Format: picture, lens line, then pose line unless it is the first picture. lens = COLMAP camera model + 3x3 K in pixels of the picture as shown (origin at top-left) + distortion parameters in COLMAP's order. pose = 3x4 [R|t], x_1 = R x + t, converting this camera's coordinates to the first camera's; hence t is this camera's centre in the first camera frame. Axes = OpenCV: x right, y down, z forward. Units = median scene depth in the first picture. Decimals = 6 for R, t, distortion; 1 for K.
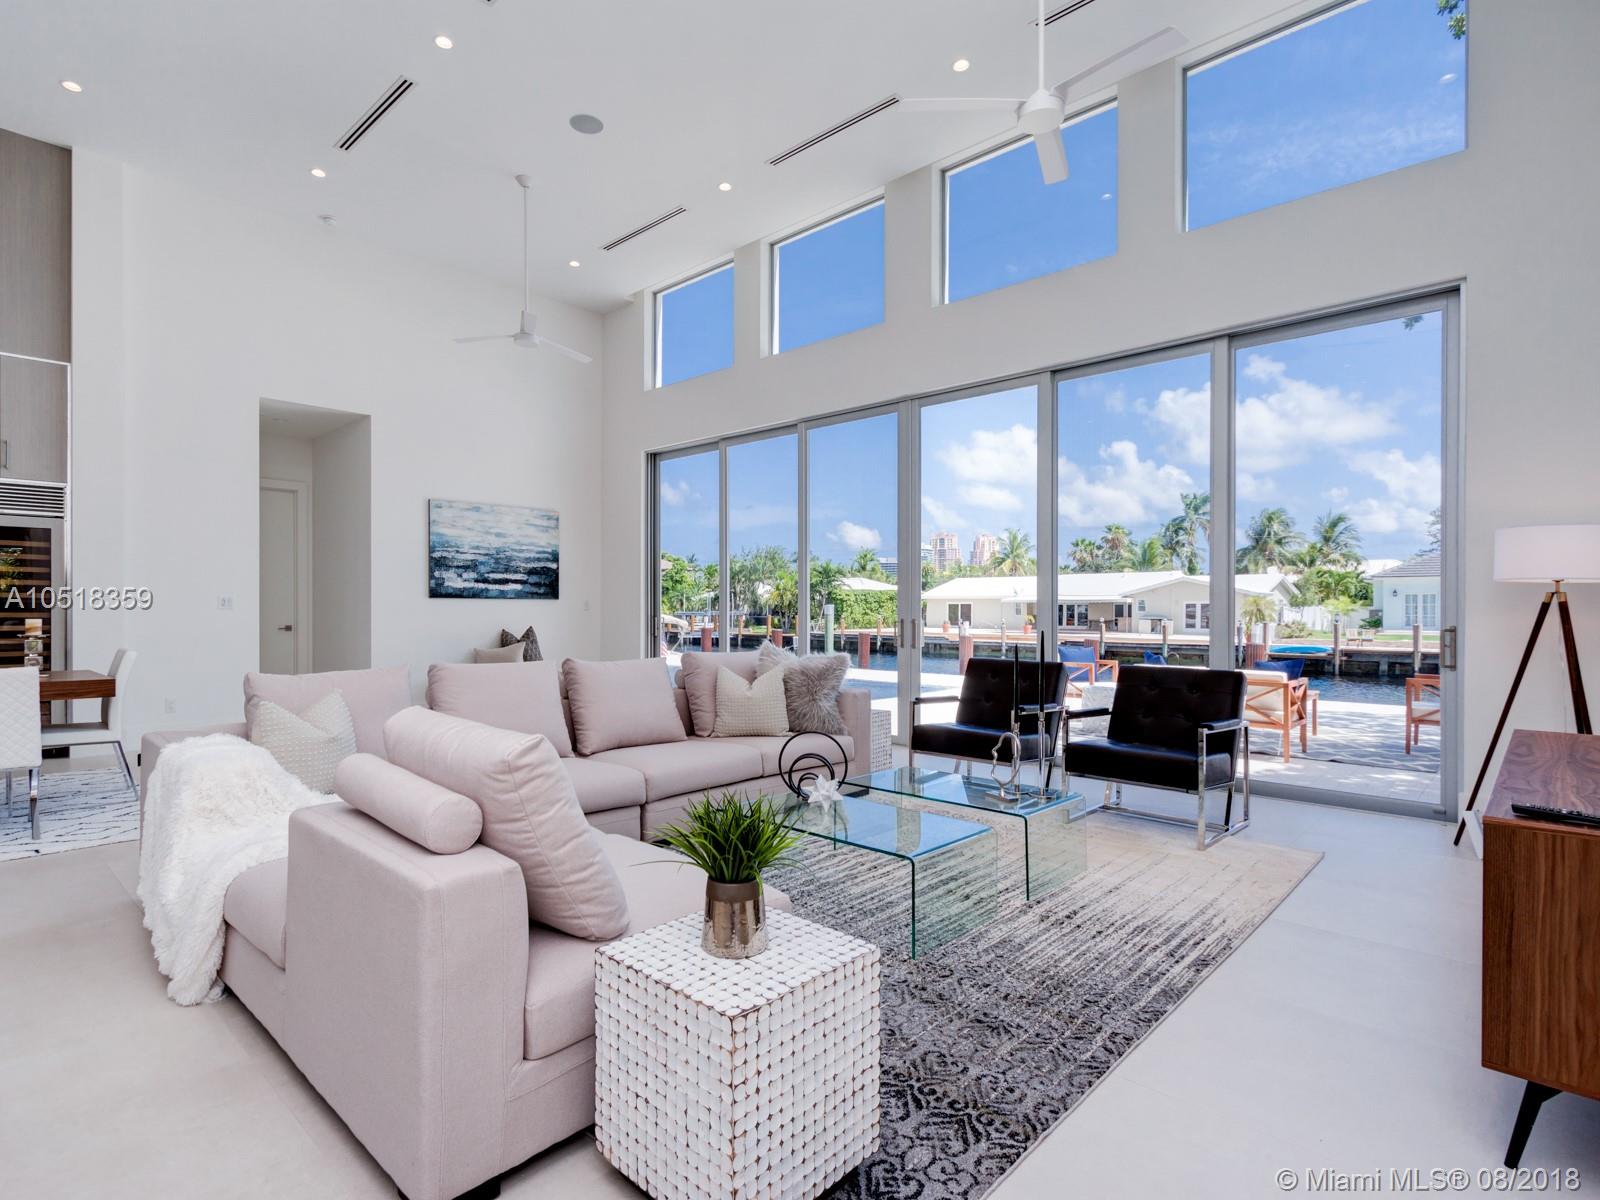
lens RADIAL K [[817.1, 0, 759.2], [0, 817.1, 612.2], [0, 0, 1]] dist [0.002051, -0.001328]
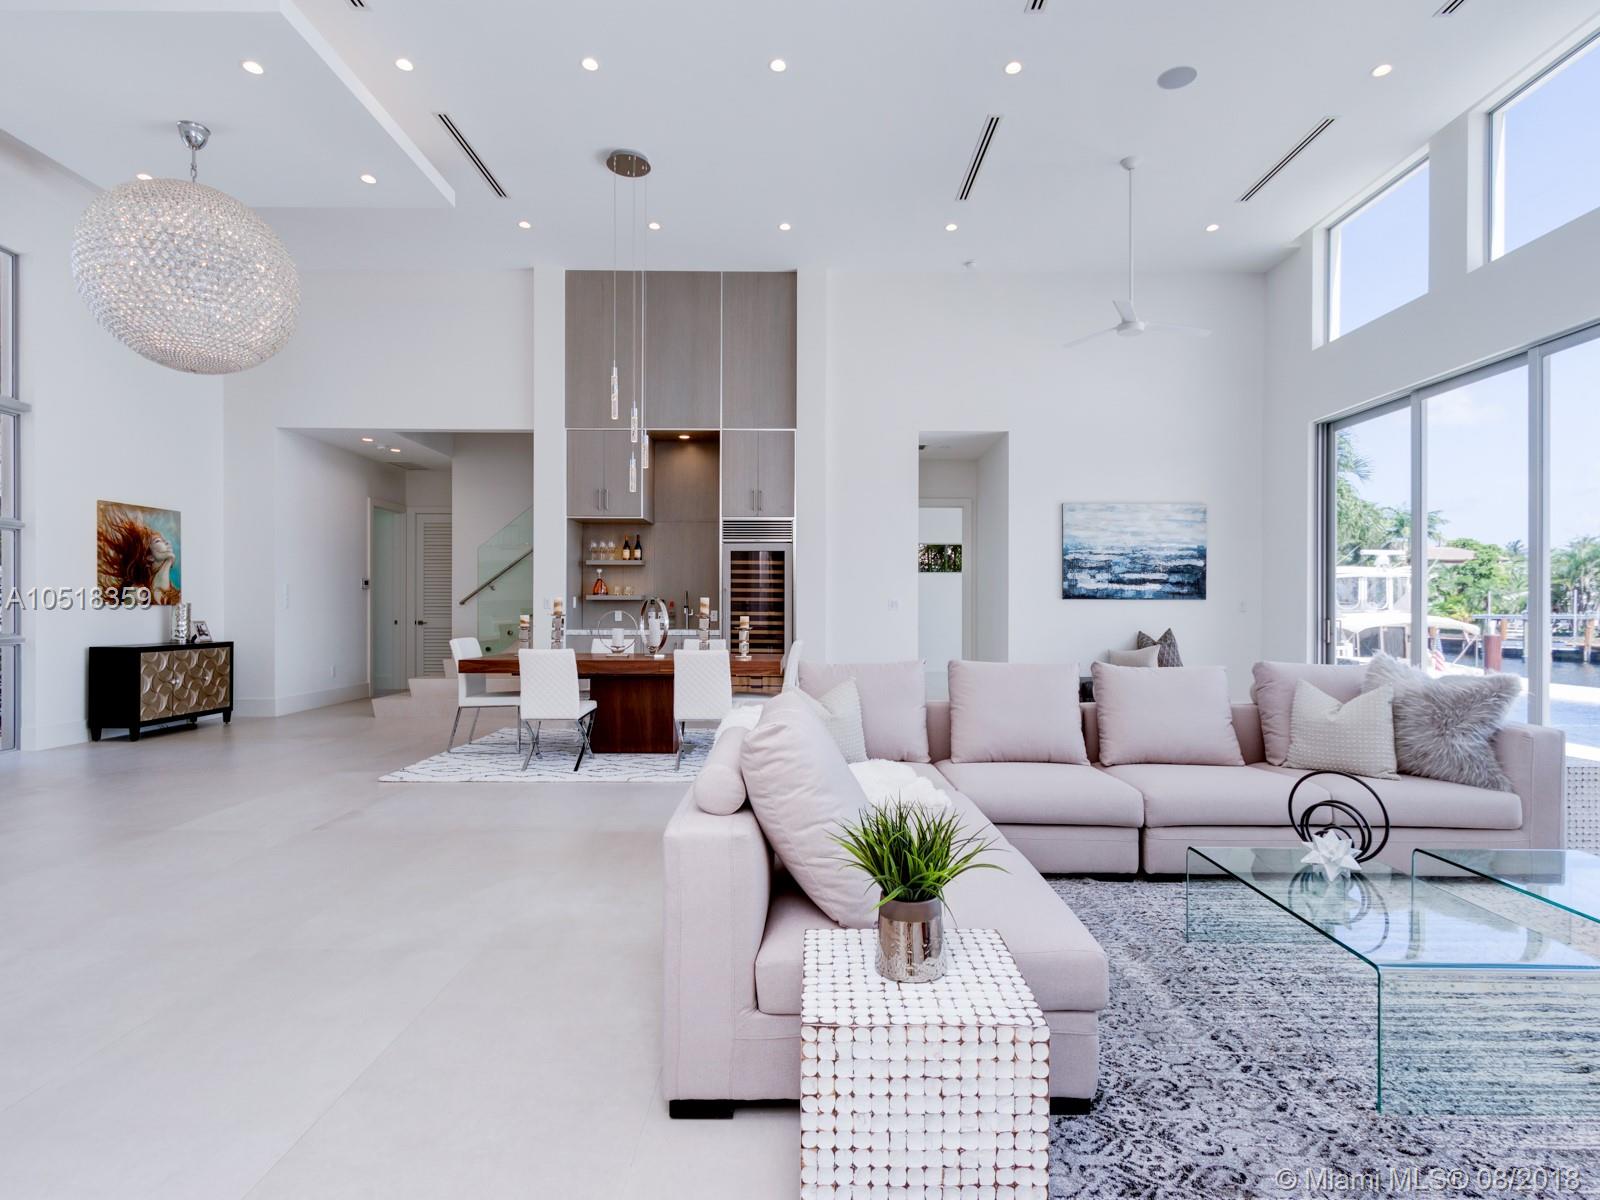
lens RADIAL K [[817.1, 0, 810.0], [0, 817.1, 610.8], [0, 0, 1]] dist [0.002051, -0.001328]
pose [[0.699012, 0.002484, -0.715105, 0.106097], [-0.004949, 0.999987, -0.001364, 0.000164], [0.715092, 0.004493, 0.699015, 0.049946]]
